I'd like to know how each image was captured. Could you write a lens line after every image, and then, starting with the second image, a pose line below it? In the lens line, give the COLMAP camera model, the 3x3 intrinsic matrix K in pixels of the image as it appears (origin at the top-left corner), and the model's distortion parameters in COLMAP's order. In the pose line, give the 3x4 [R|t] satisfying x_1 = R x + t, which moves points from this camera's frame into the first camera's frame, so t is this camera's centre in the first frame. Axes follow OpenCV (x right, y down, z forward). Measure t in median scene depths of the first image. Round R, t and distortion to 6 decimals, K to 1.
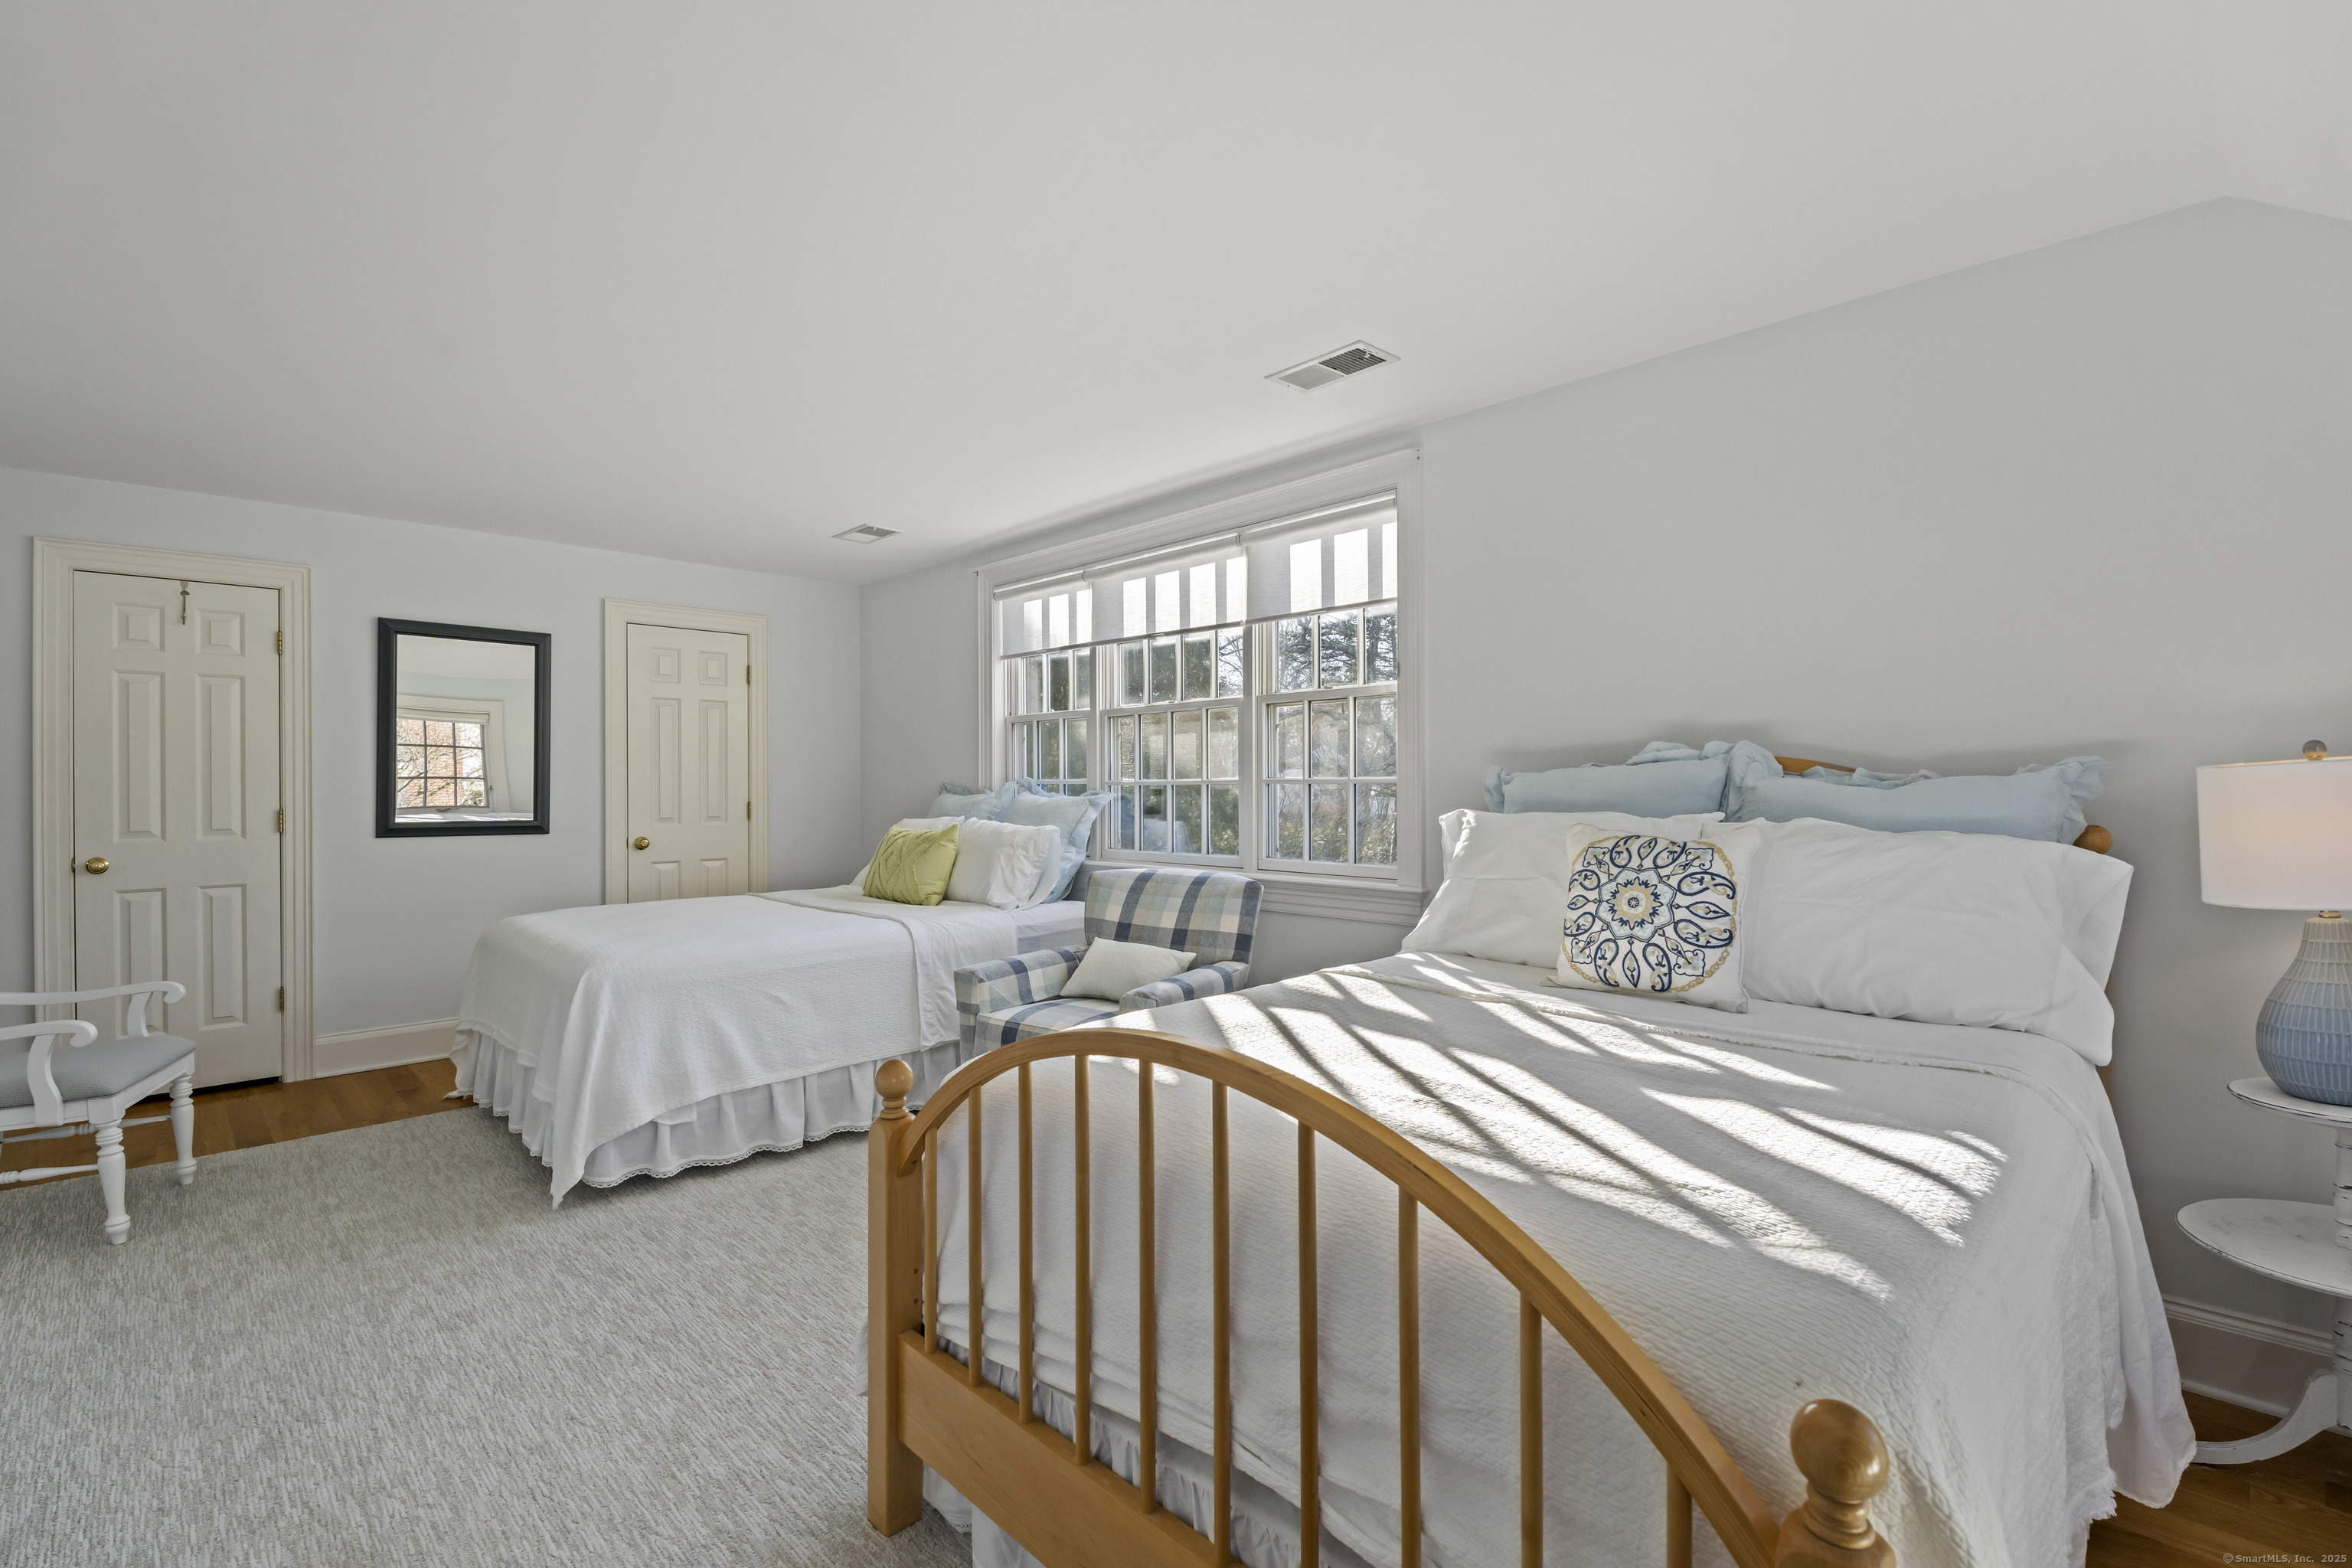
lens RADIAL K [[1047.8, 0, 1178.2], [0, 1047.8, 782.2], [0, 0, 1]] dist [0.036360, -0.023387]
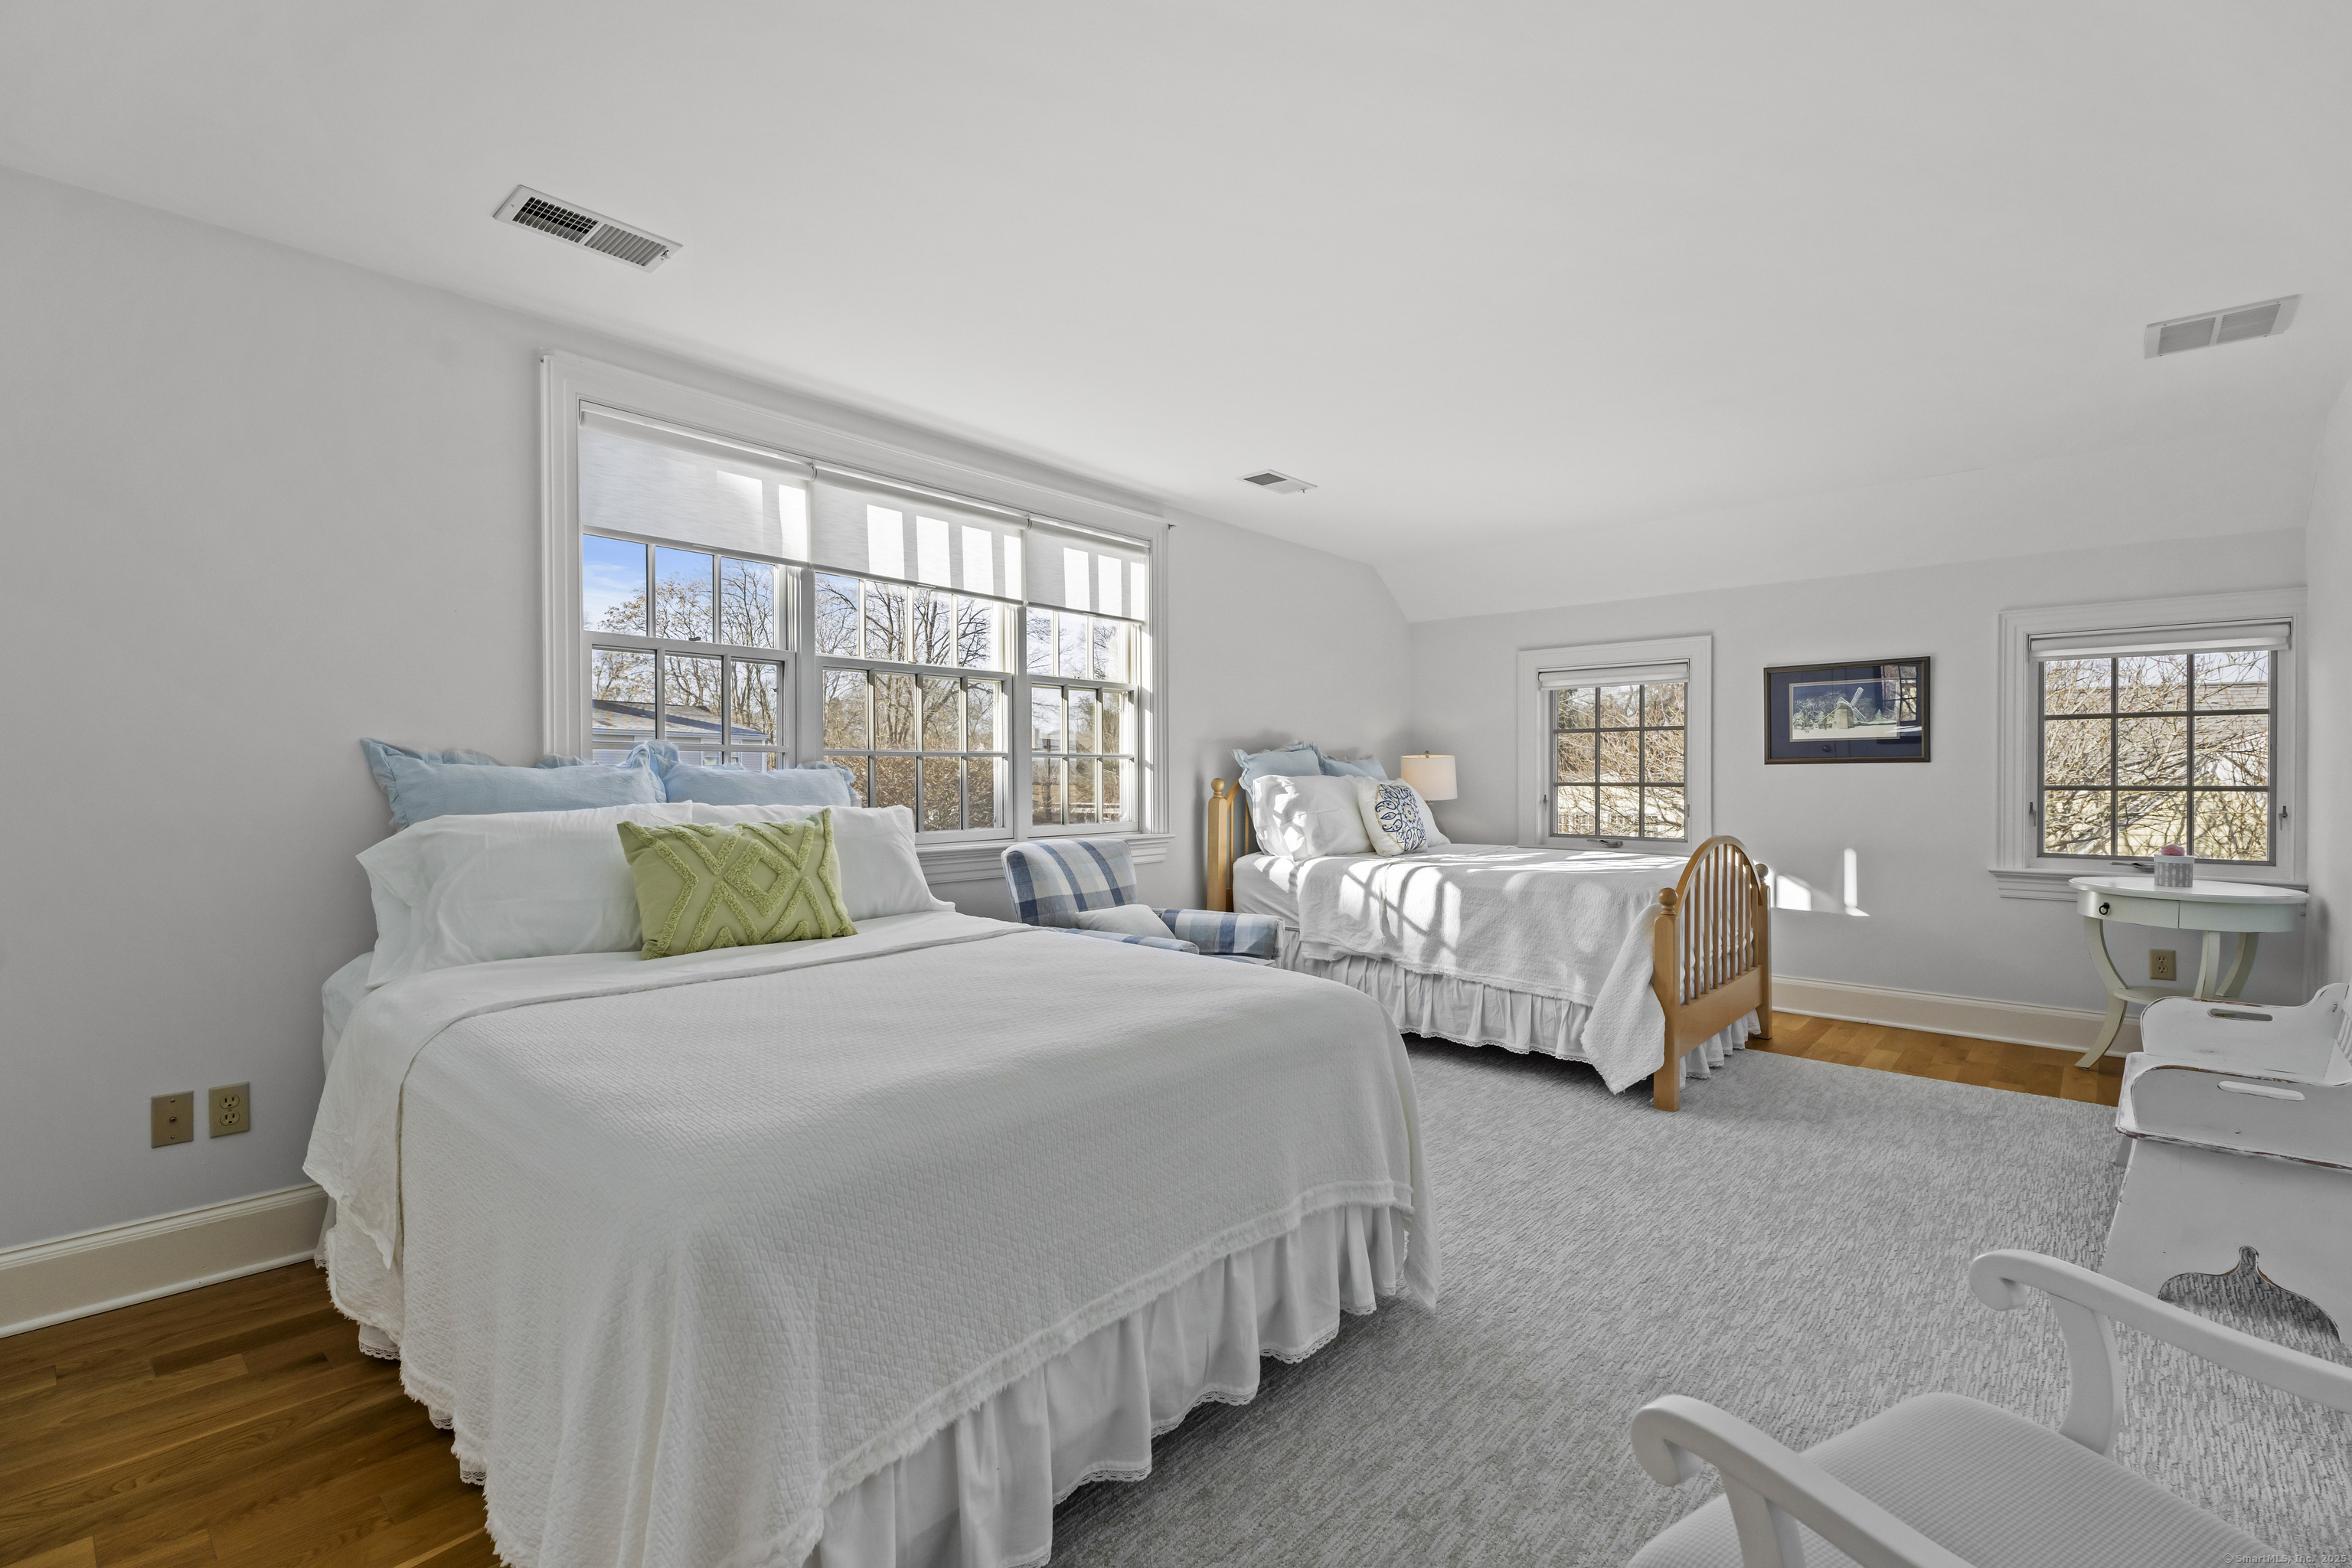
lens RADIAL K [[1047.8, 0, 1178.2], [0, 1047.8, 782.2], [0, 0, 1]] dist [0.036360, -0.023387]
pose [[-0.059178, 0.003240, 0.998242, -0.920433], [-0.006090, 0.999975, -0.003606, 0.026818], [-0.998229, -0.006293, -0.059157, 0.842434]]
